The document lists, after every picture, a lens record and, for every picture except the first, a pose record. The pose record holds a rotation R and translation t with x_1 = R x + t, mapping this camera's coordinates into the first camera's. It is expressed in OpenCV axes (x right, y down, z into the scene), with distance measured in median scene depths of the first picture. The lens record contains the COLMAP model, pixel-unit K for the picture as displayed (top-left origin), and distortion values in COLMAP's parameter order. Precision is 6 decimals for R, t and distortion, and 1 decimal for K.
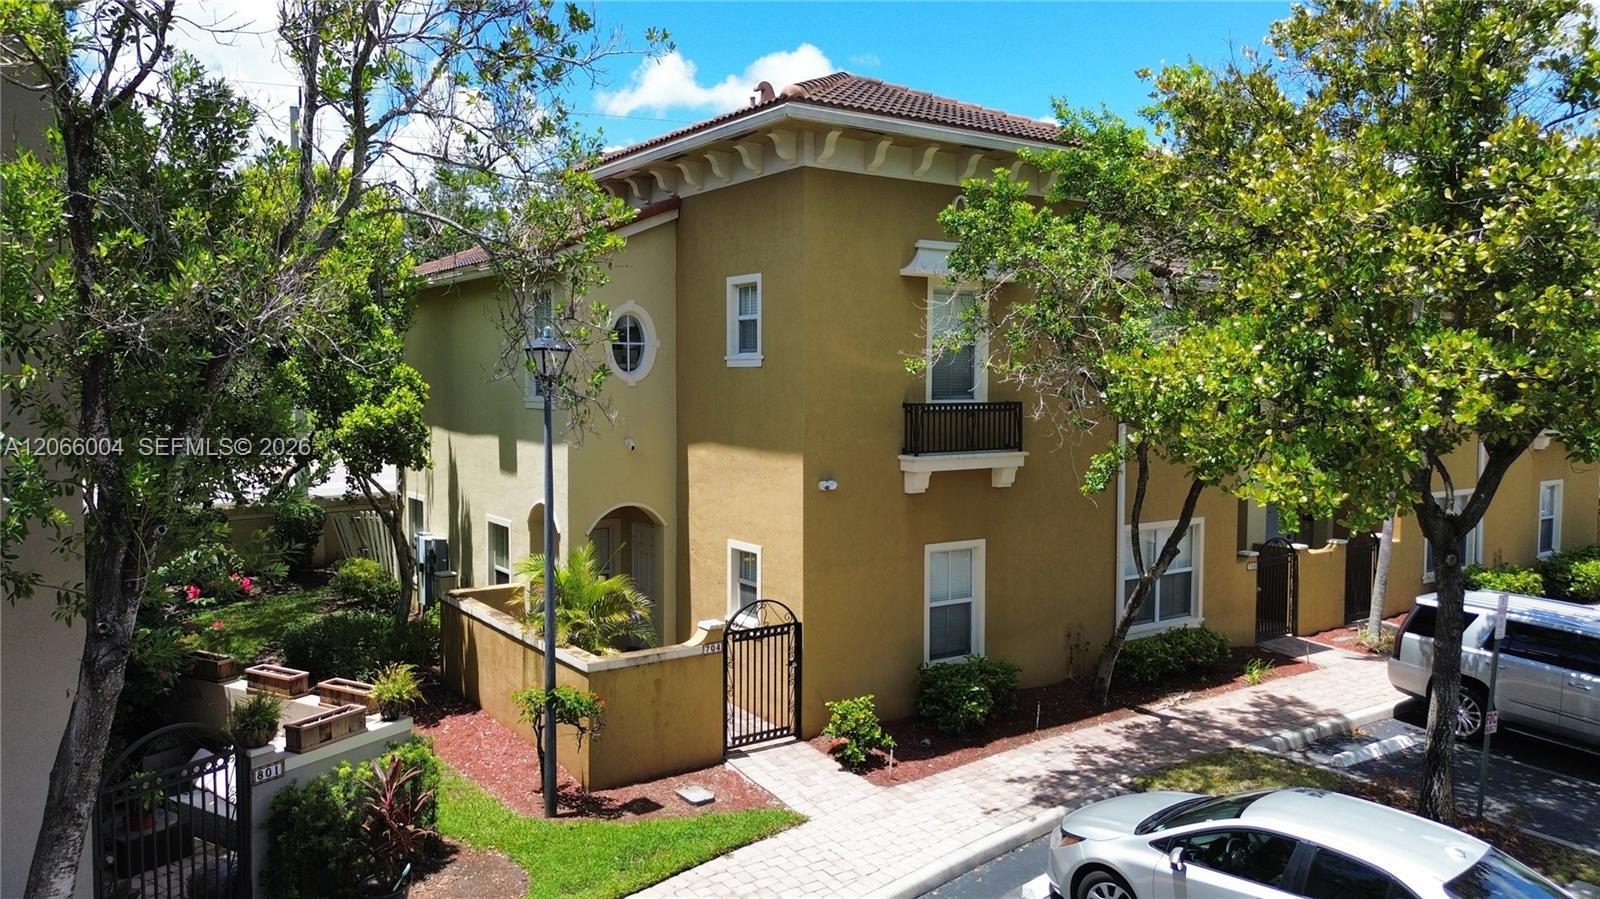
lens RADIAL K [[1139.3, 0, 802.6], [0, 1139.3, 439.3], [0, 0, 1]] dist [0.032234, 0.000971]
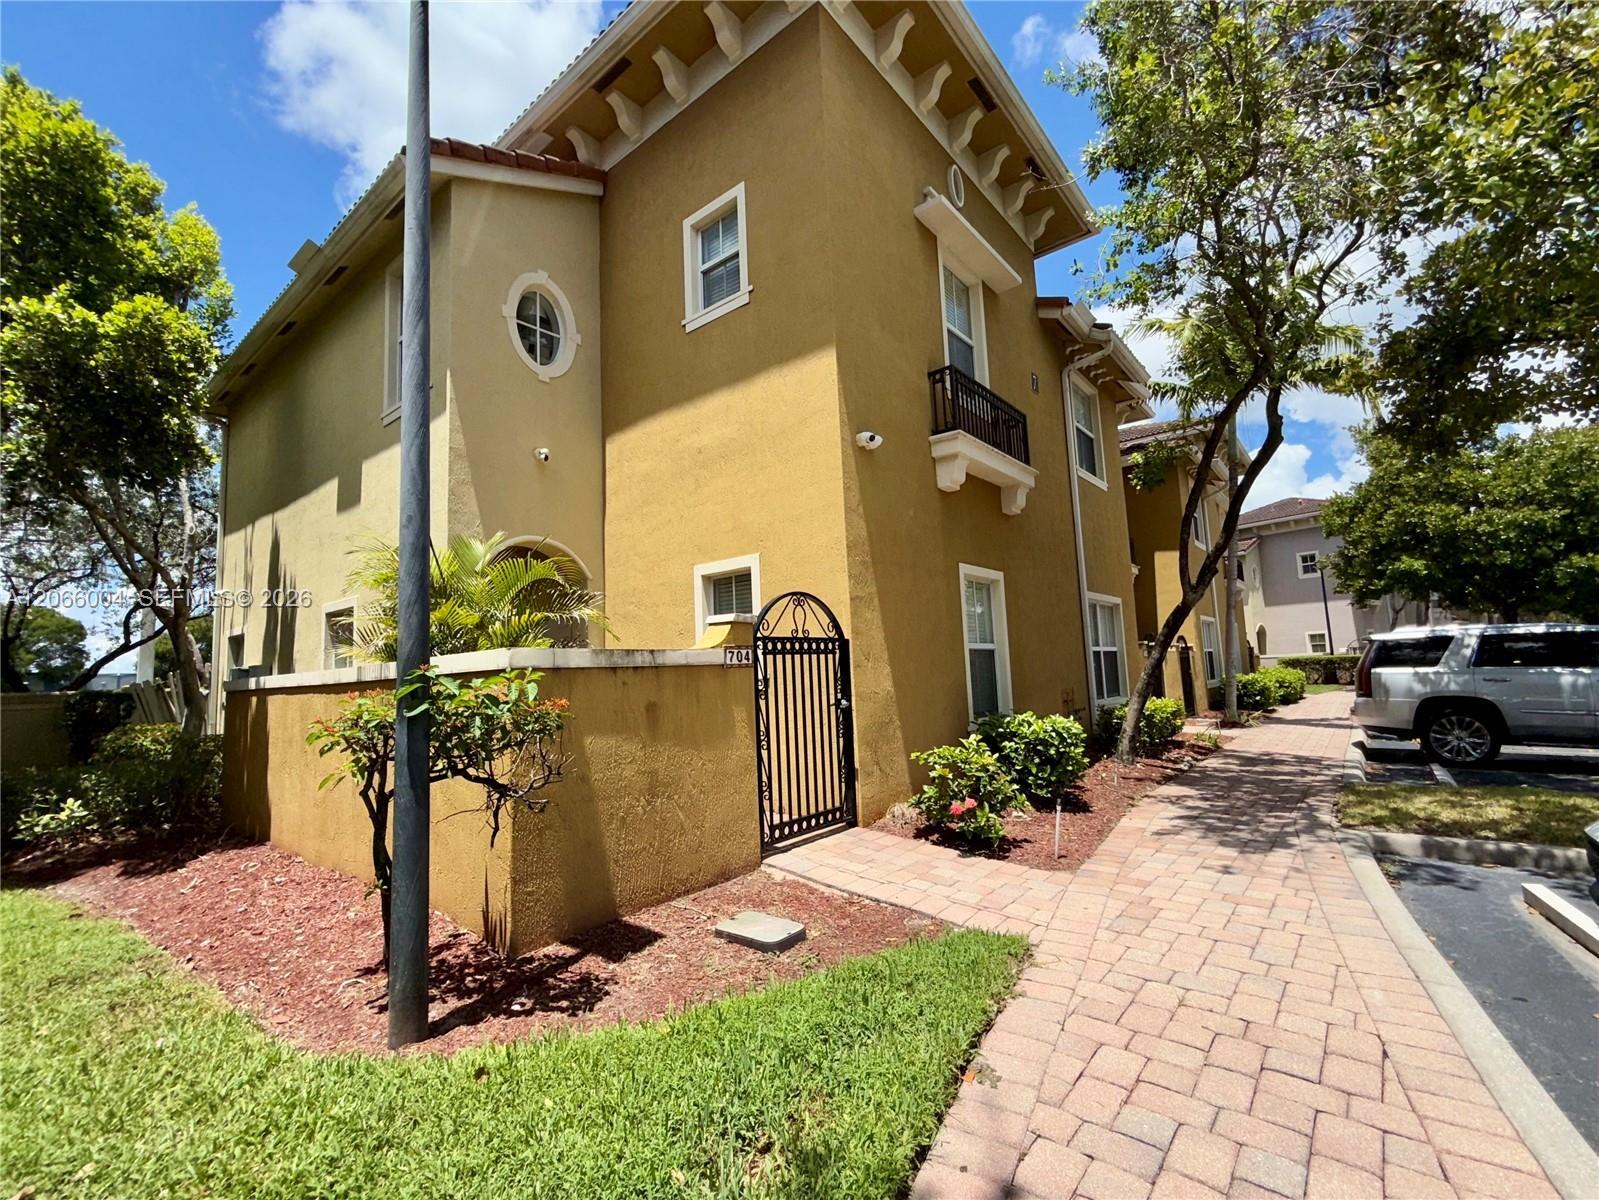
lens RADIAL K [[708.8, 0, 802.6], [0, 708.8, 608.7], [0, 0, 1]] dist [-0.000876, 0.000802]
pose [[0.960650, -0.019561, 0.277072, -0.137817], [0.062146, 0.987366, -0.145762, 0.202893], [-0.270720, 0.157245, 0.949729, 0.631145]]
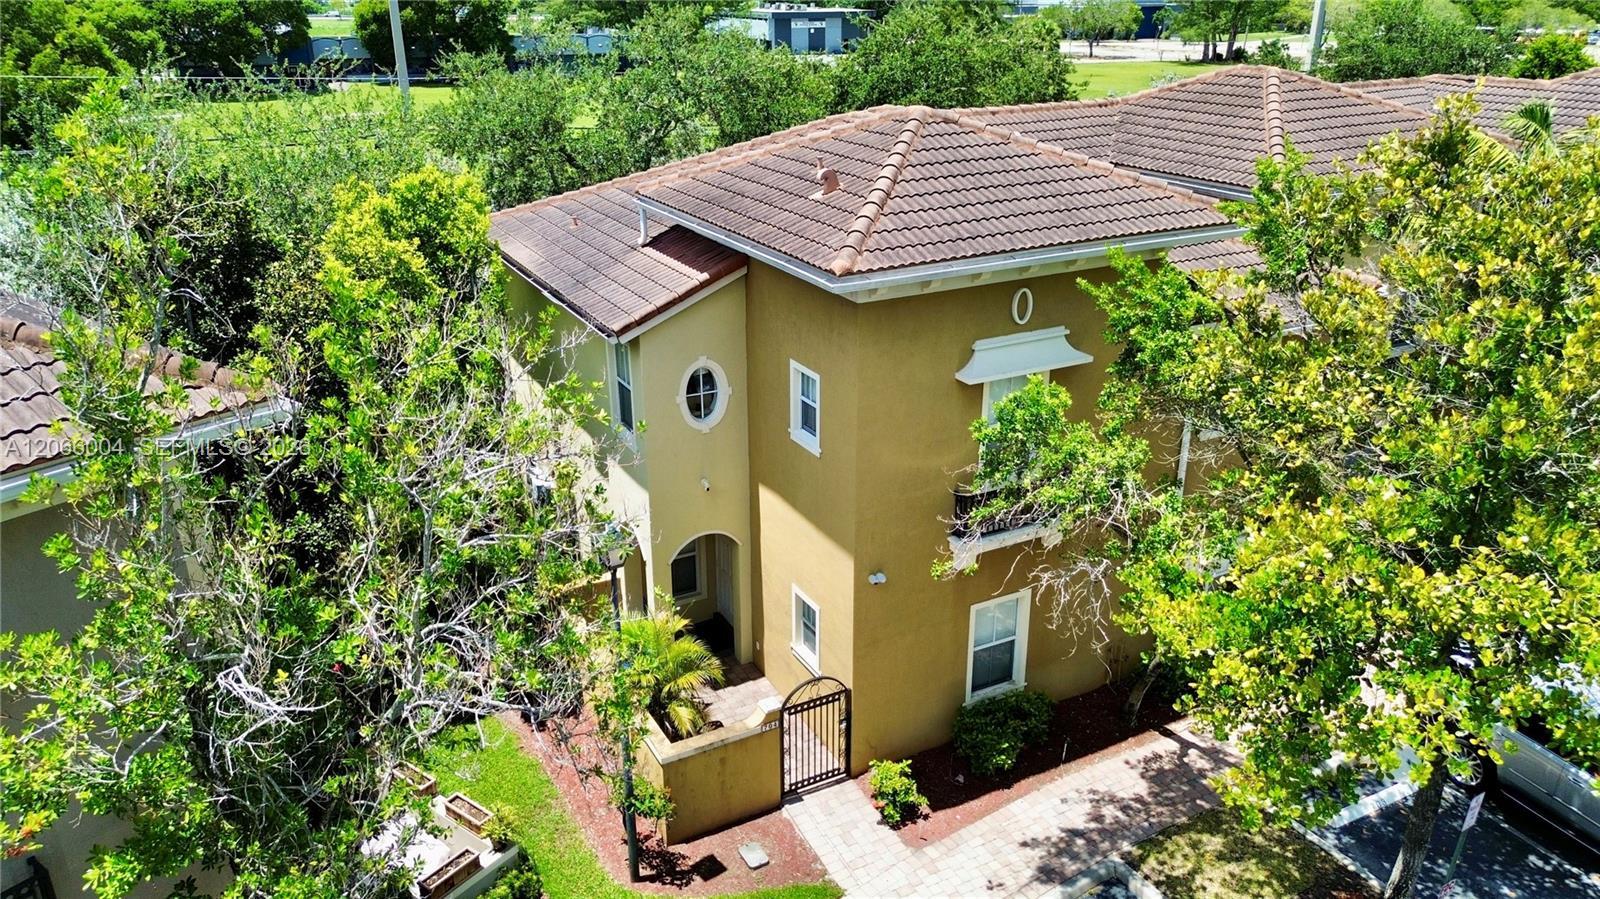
lens RADIAL K [[1139.3, 0, 801.9], [0, 1139.3, 441.6], [0, 0, 1]] dist [0.032234, 0.000971]
pose [[0.992886, 0.035297, -0.113721, 0.071661], [0.002657, 0.948249, 0.317517, -0.439466], [0.119043, -0.315561, 0.941409, 0.002134]]
